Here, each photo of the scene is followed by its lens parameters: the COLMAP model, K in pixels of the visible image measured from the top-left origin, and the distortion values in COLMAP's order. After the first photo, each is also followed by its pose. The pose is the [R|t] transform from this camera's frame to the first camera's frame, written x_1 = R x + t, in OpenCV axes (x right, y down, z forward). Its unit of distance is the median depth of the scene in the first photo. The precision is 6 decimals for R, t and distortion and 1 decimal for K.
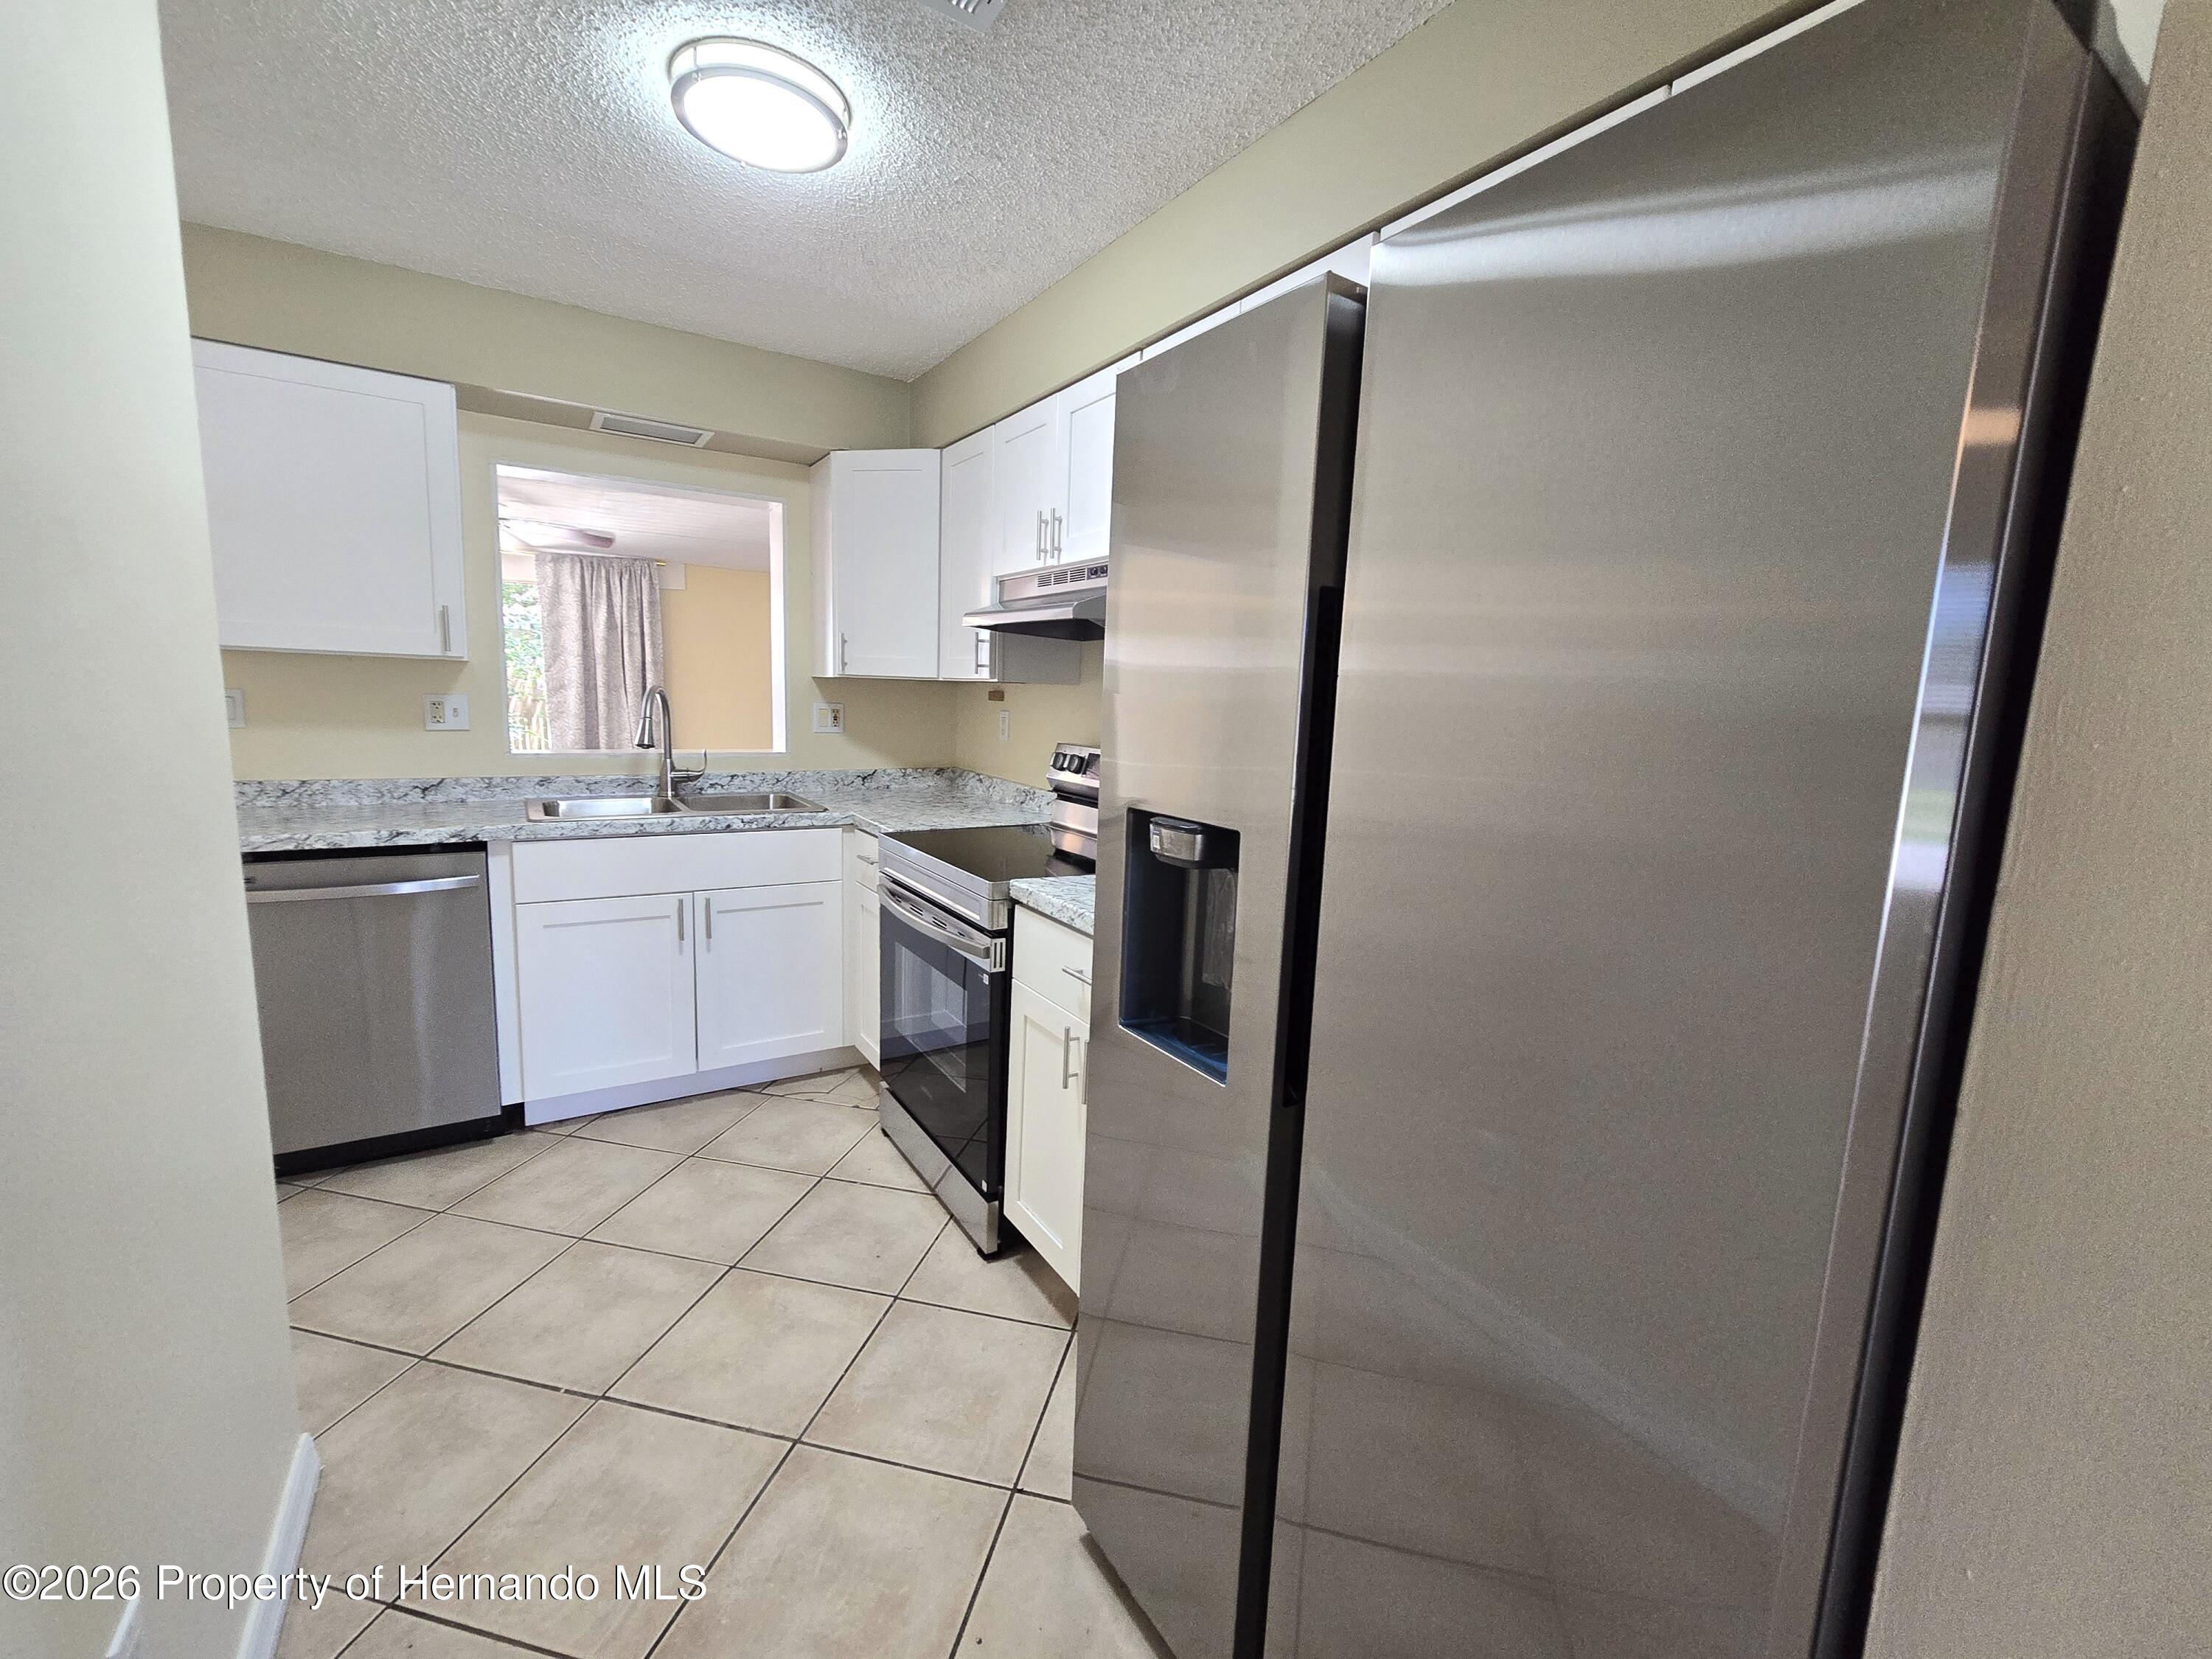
lens RADIAL K [[910.1, 0, 1106.4], [0, 910.1, 820.6], [0, 0, 1]] dist [-0.000251, -0.000419]
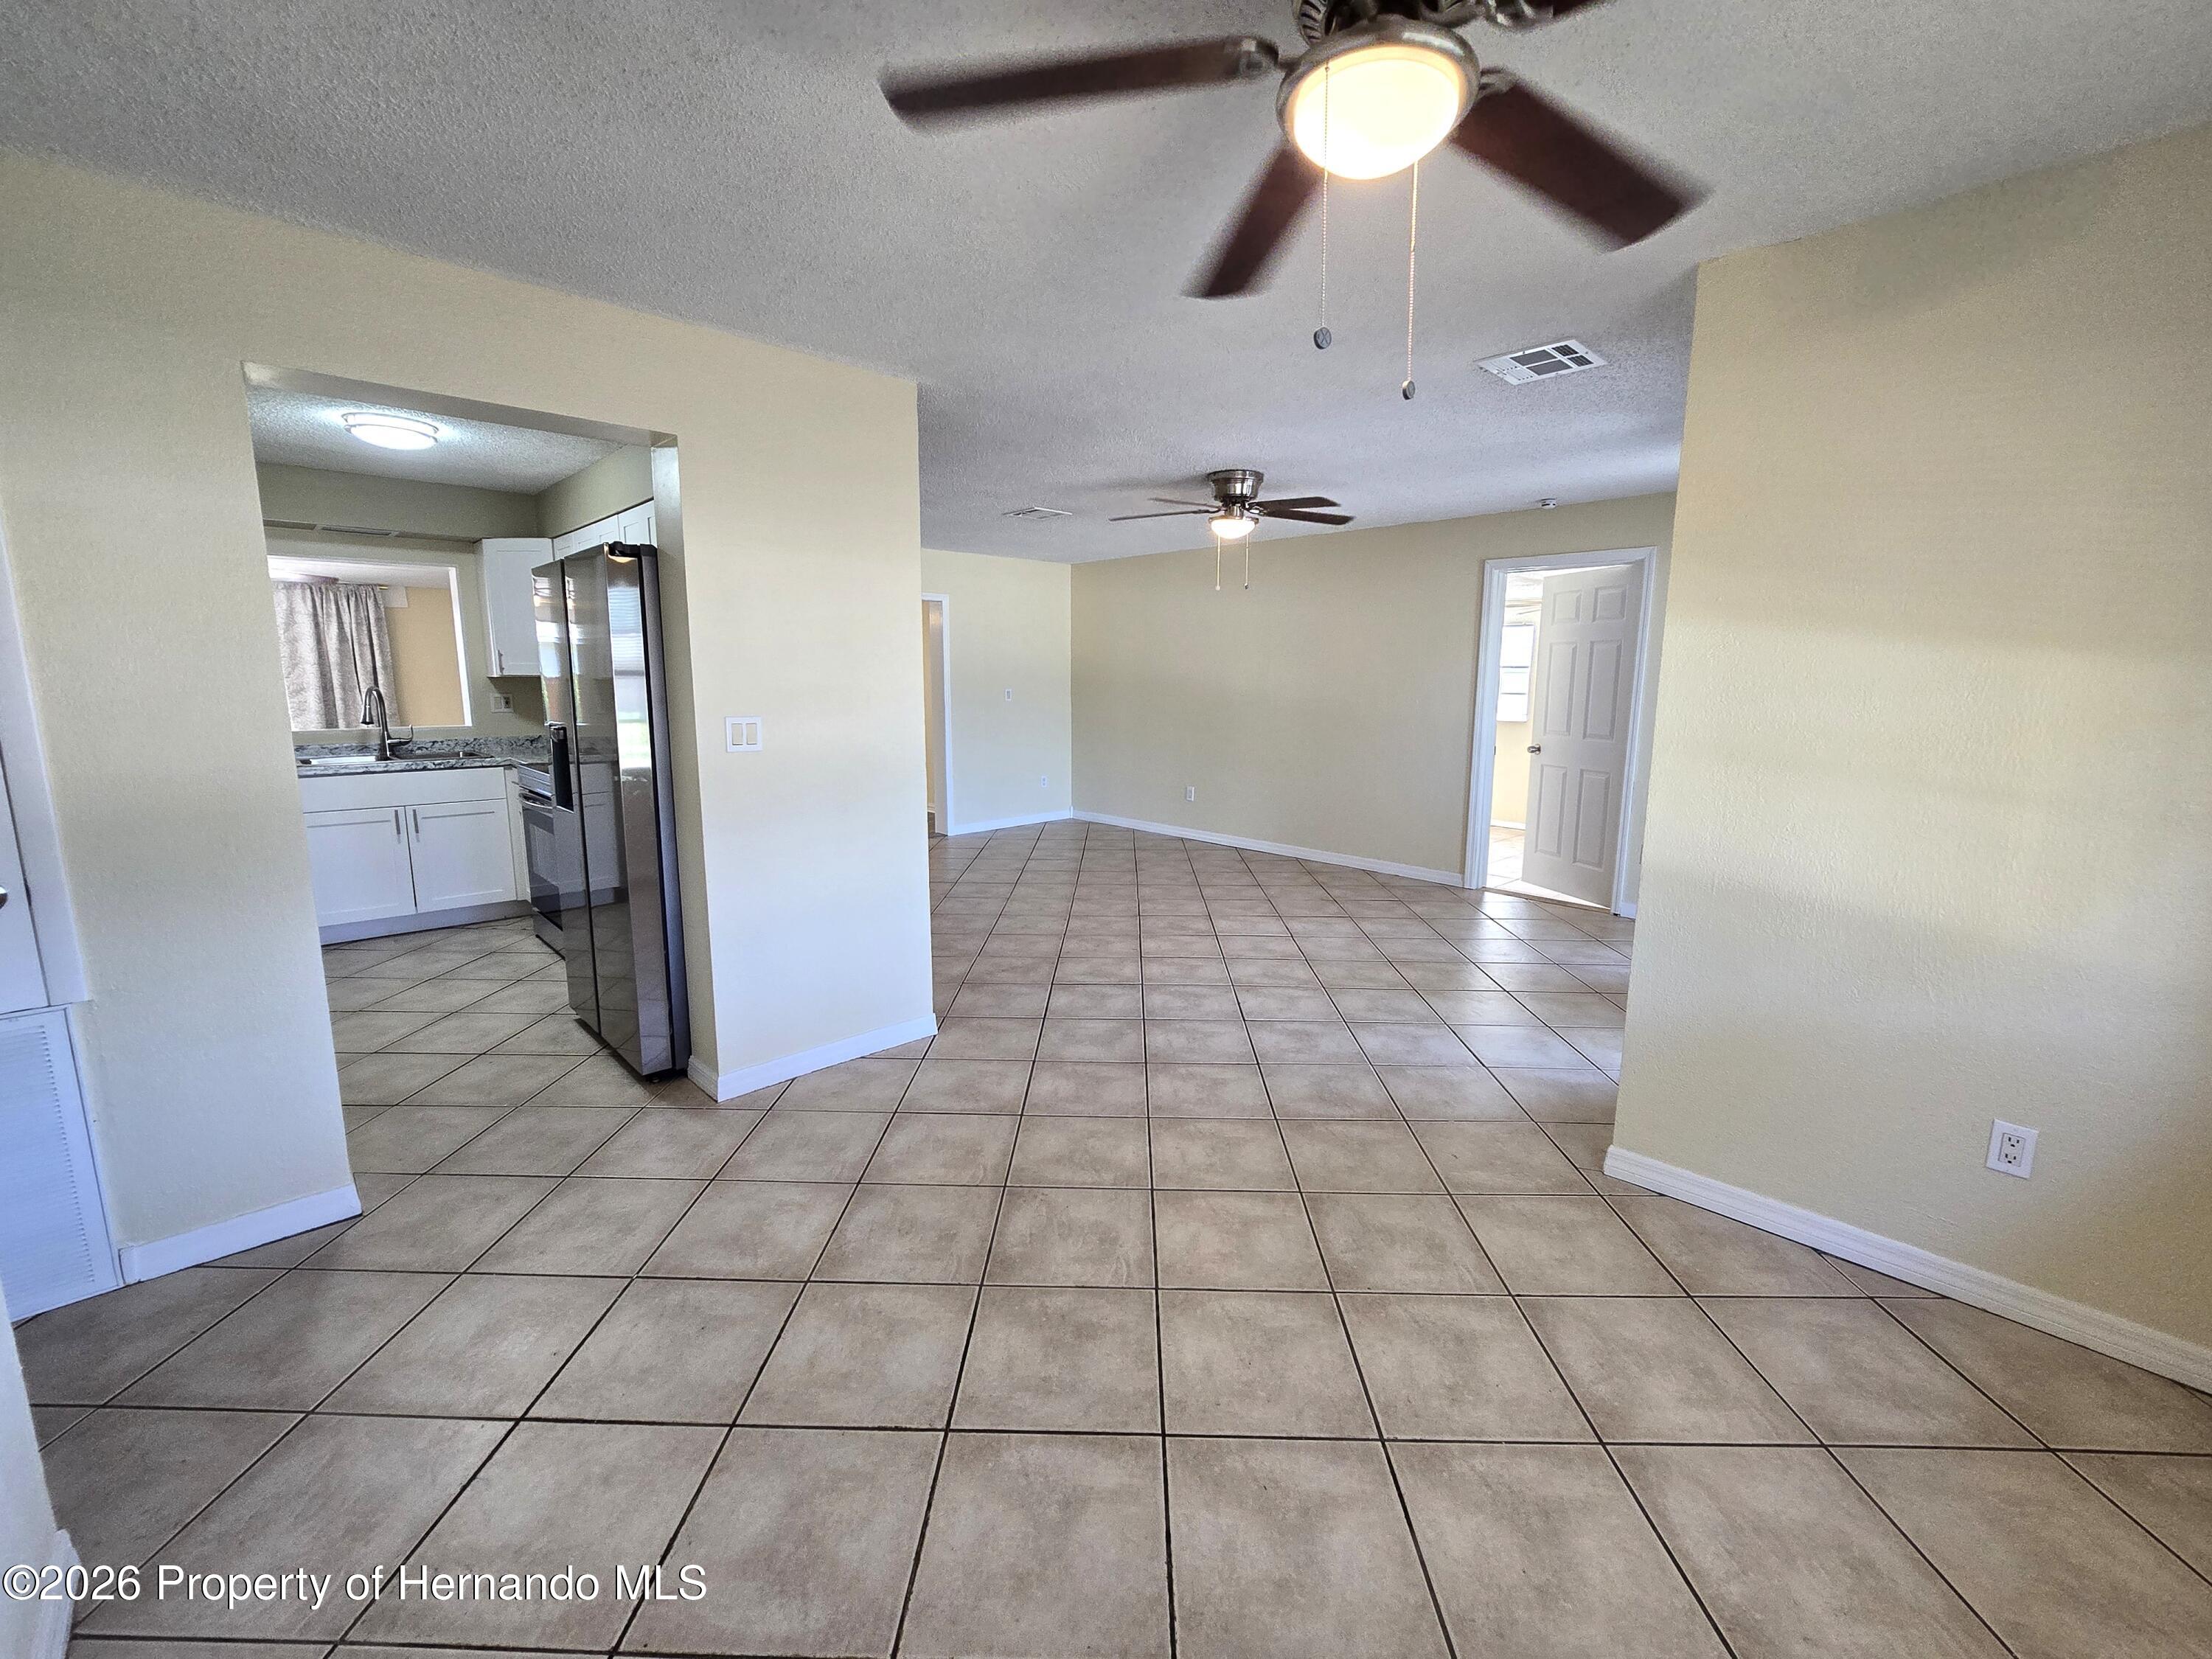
lens RADIAL K [[910.1, 0, 1106.4], [0, 910.1, 820.6], [0, 0, 1]] dist [-0.000251, -0.000419]
pose [[0.981252, -0.063597, 0.181934, 0.505405], [0.059504, 0.997839, 0.027877, 0.129900], [-0.183314, -0.016529, 0.982915, -0.886033]]
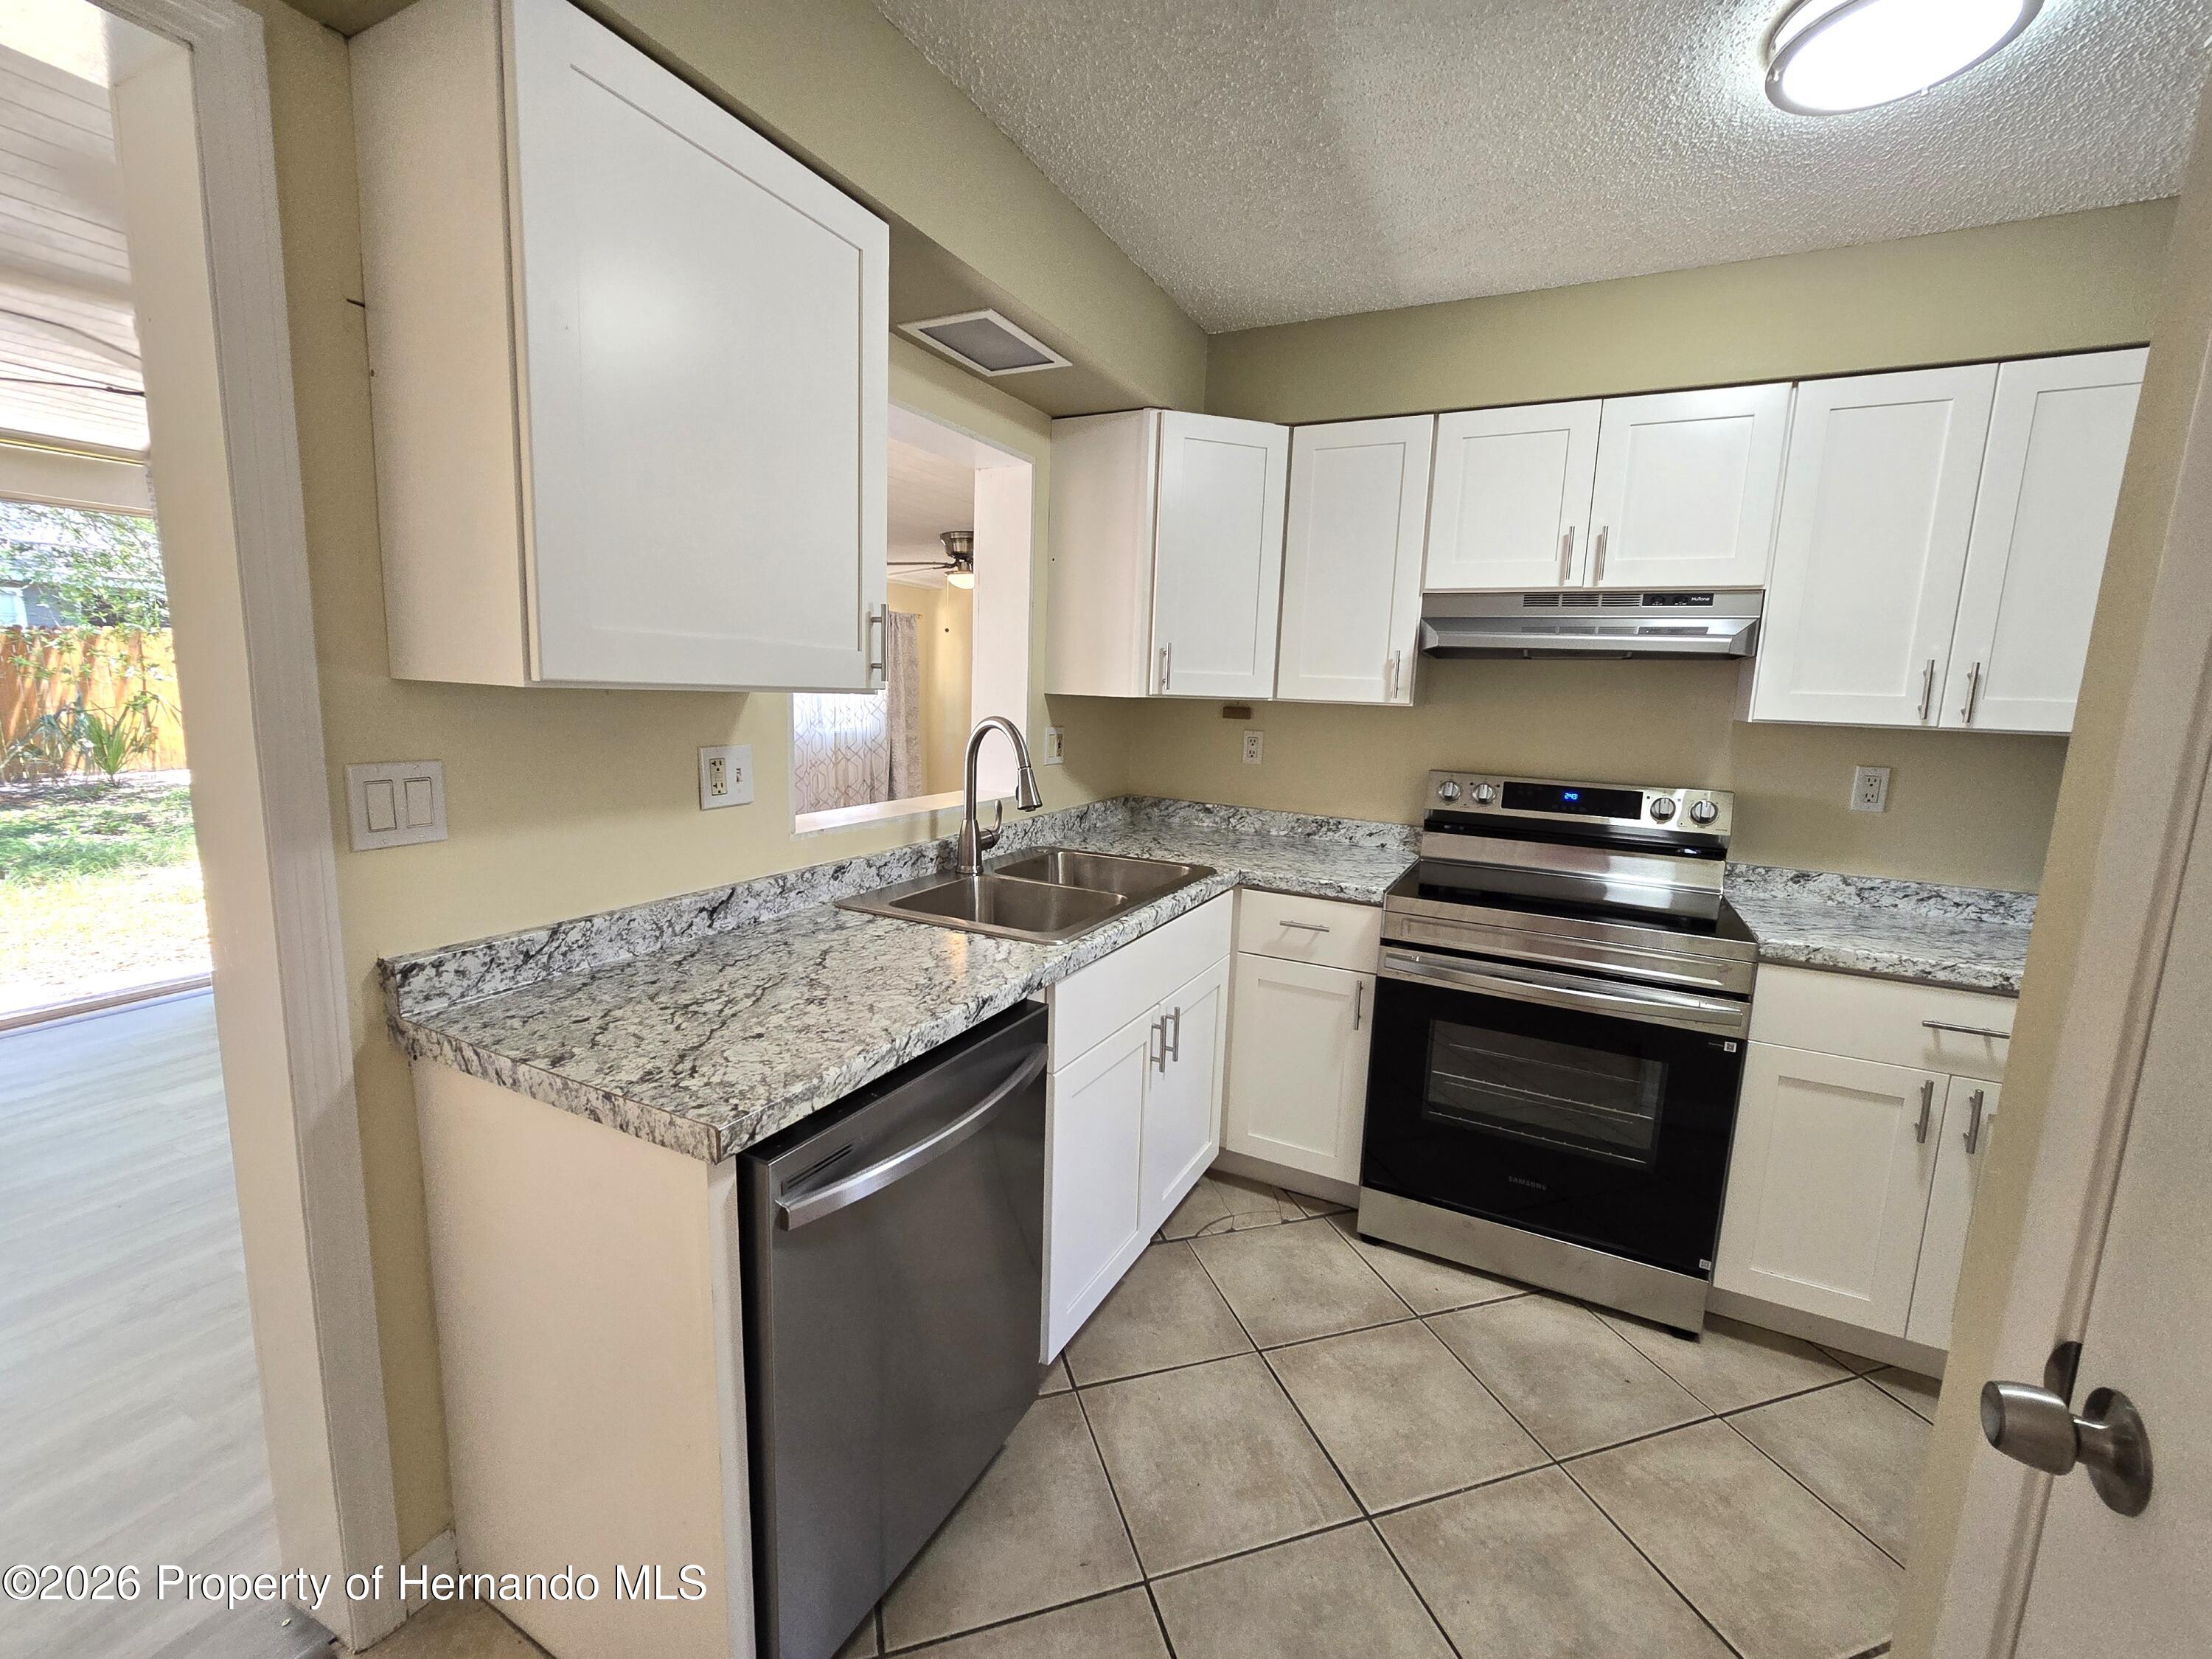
lens RADIAL K [[910.1, 0, 1106.4], [0, 910.1, 820.6], [0, 0, 1]] dist [-0.000251, -0.000419]
pose [[0.869103, -0.082379, 0.487722, -0.795208], [0.067815, 0.996567, 0.047482, -0.100895], [-0.489960, -0.008192, 0.871707, 0.361953]]
